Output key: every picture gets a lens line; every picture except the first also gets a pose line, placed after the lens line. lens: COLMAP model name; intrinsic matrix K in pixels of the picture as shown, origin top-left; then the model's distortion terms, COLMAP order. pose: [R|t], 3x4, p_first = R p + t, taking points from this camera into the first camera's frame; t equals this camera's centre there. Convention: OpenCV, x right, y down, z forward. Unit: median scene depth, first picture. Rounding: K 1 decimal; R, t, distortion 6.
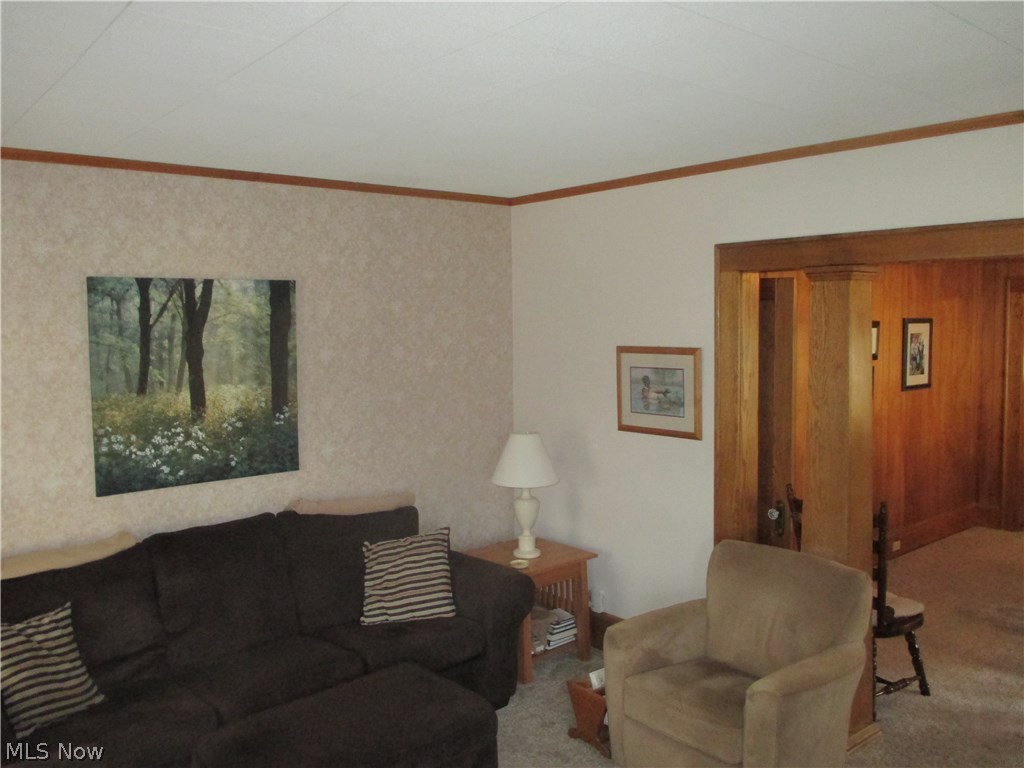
lens RADIAL K [[856.1, 0, 513.7], [0, 856.1, 363.7], [0, 0, 1]] dist [-0.033121, 0.019150]
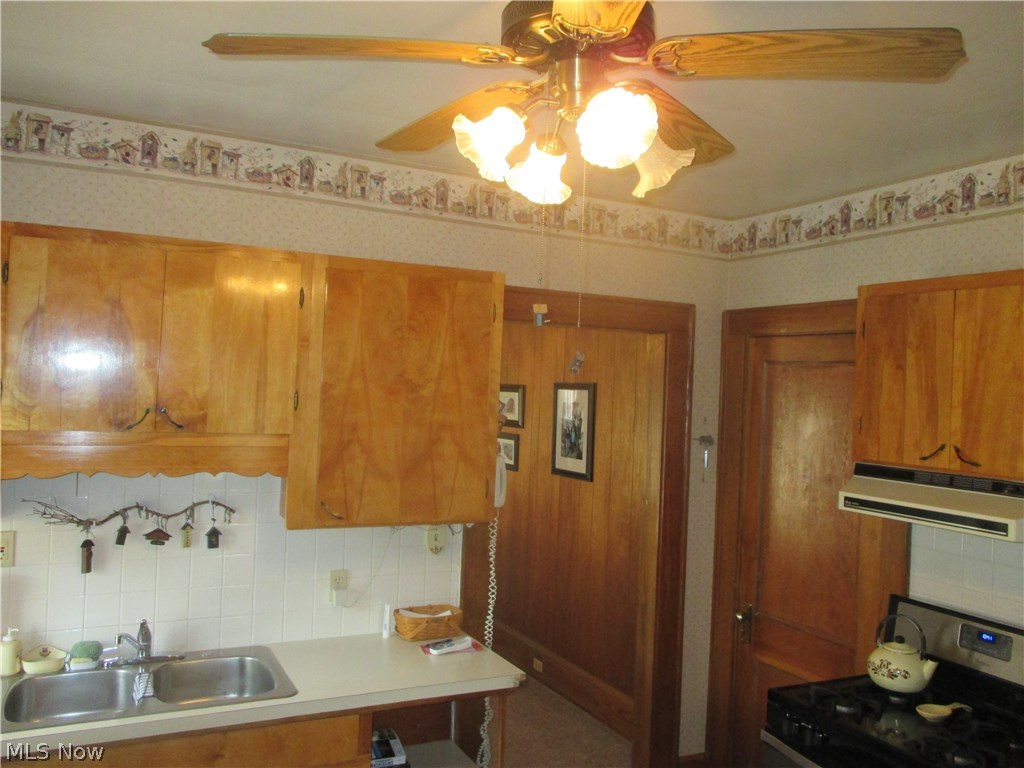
lens RADIAL K [[856.1, 0, 513.7], [0, 856.1, 363.7], [0, 0, 1]] dist [-0.033121, 0.019150]
pose [[-0.211506, -0.036202, -0.976706, 1.310429], [-0.093212, 0.995506, -0.016714, -0.056185], [0.972922, 0.087505, -0.213930, 1.177846]]
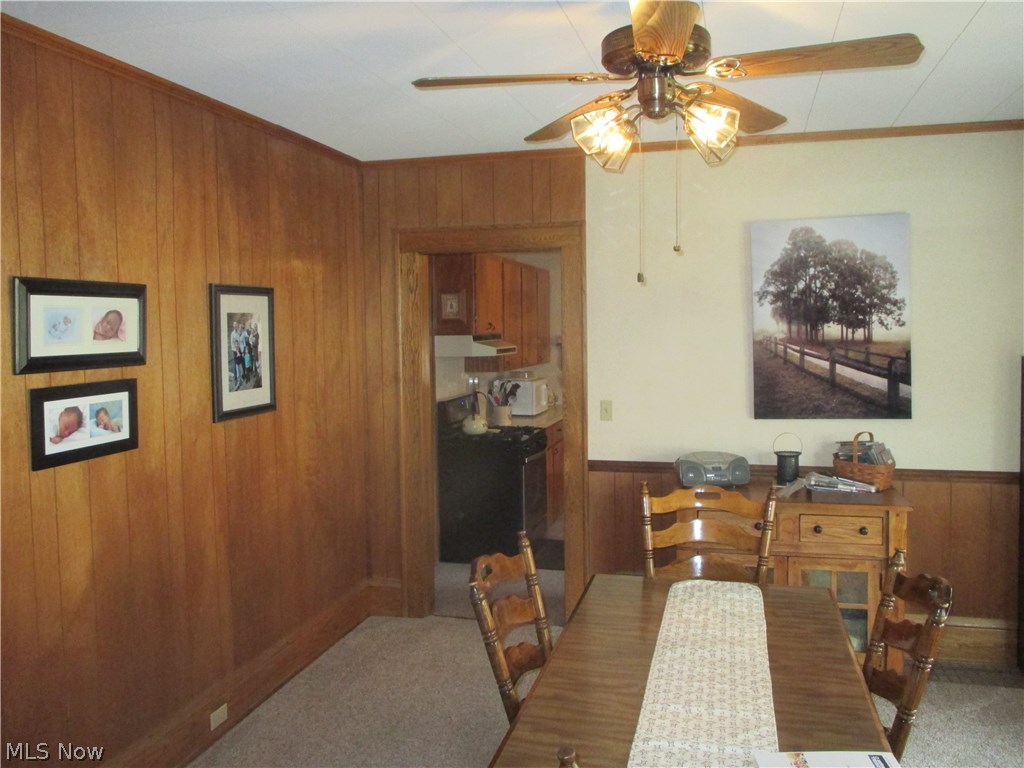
lens RADIAL K [[856.1, 0, 513.7], [0, 856.1, 363.7], [0, 0, 1]] dist [-0.033121, 0.019150]
pose [[0.813692, -0.034684, 0.580261, 0.315388], [0.040812, 0.999164, 0.002493, 0.002374], [-0.579862, 0.021653, 0.814427, 0.481722]]
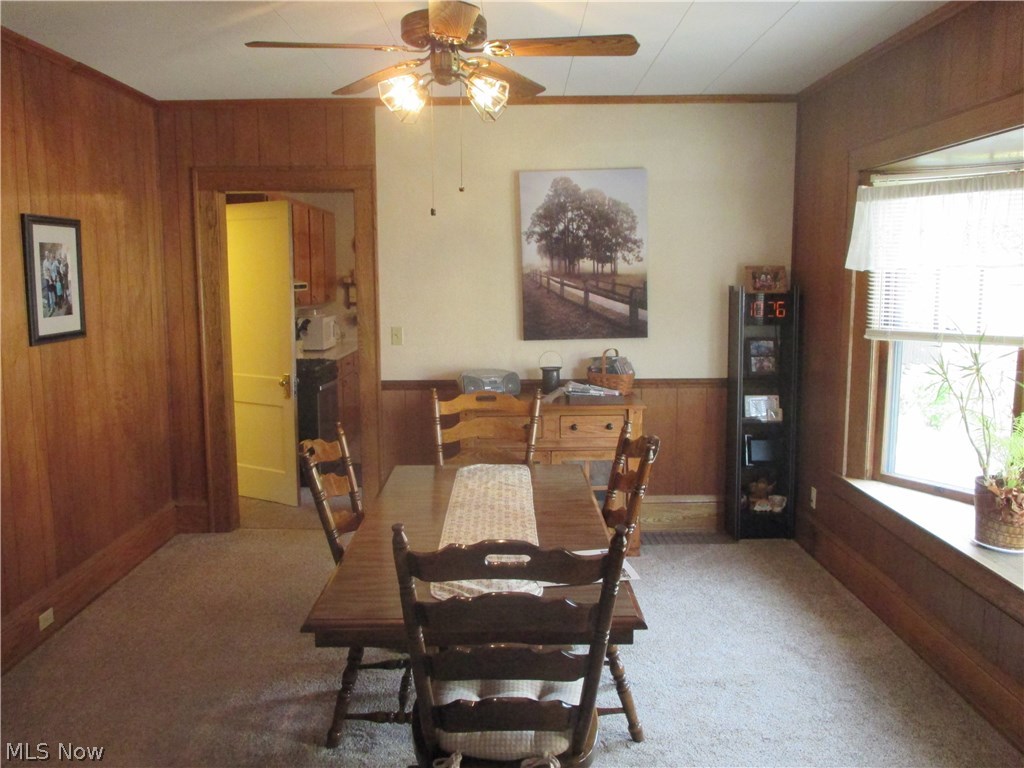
lens RADIAL K [[856.1, 0, 513.7], [0, 856.1, 363.7], [0, 0, 1]] dist [-0.033121, 0.019150]
pose [[0.636933, -0.086000, 0.766107, 0.241219], [0.045837, 0.996225, 0.073723, 0.018108], [-0.769555, -0.011841, 0.638470, 0.419433]]
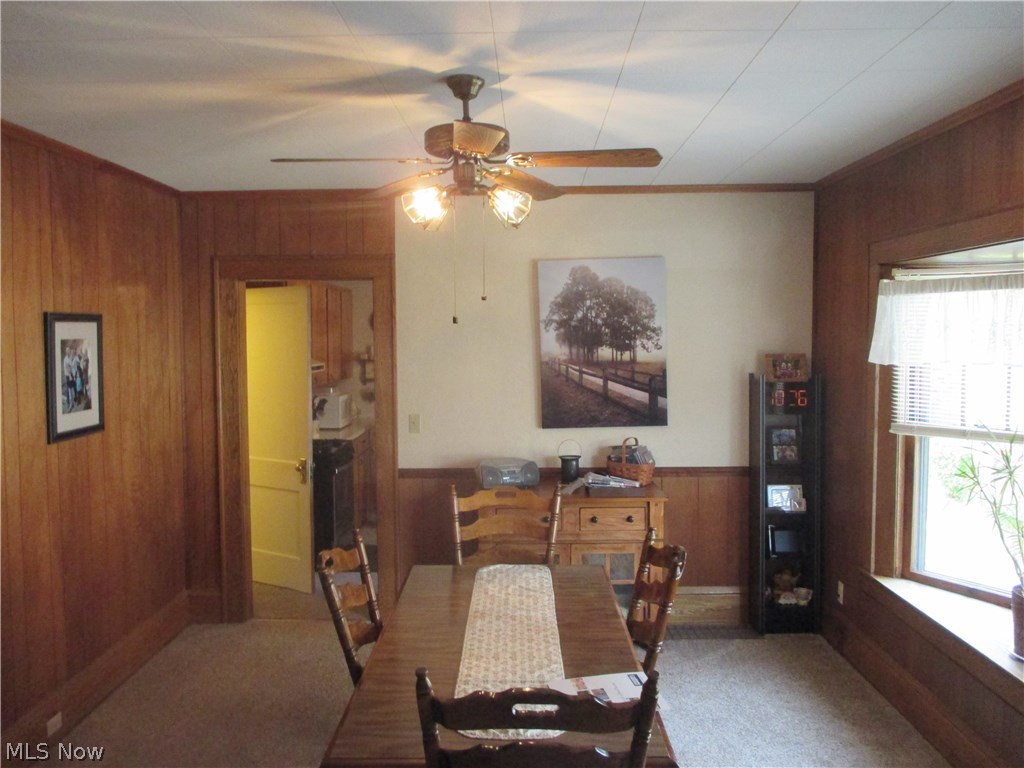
lens RADIAL K [[856.1, 0, 513.7], [0, 856.1, 363.7], [0, 0, 1]] dist [-0.033121, 0.019150]
pose [[0.648664, -0.032146, 0.760396, 0.244082], [0.046217, 0.998928, 0.002804, -0.007760], [-0.759670, 0.033324, 0.649454, 0.426687]]
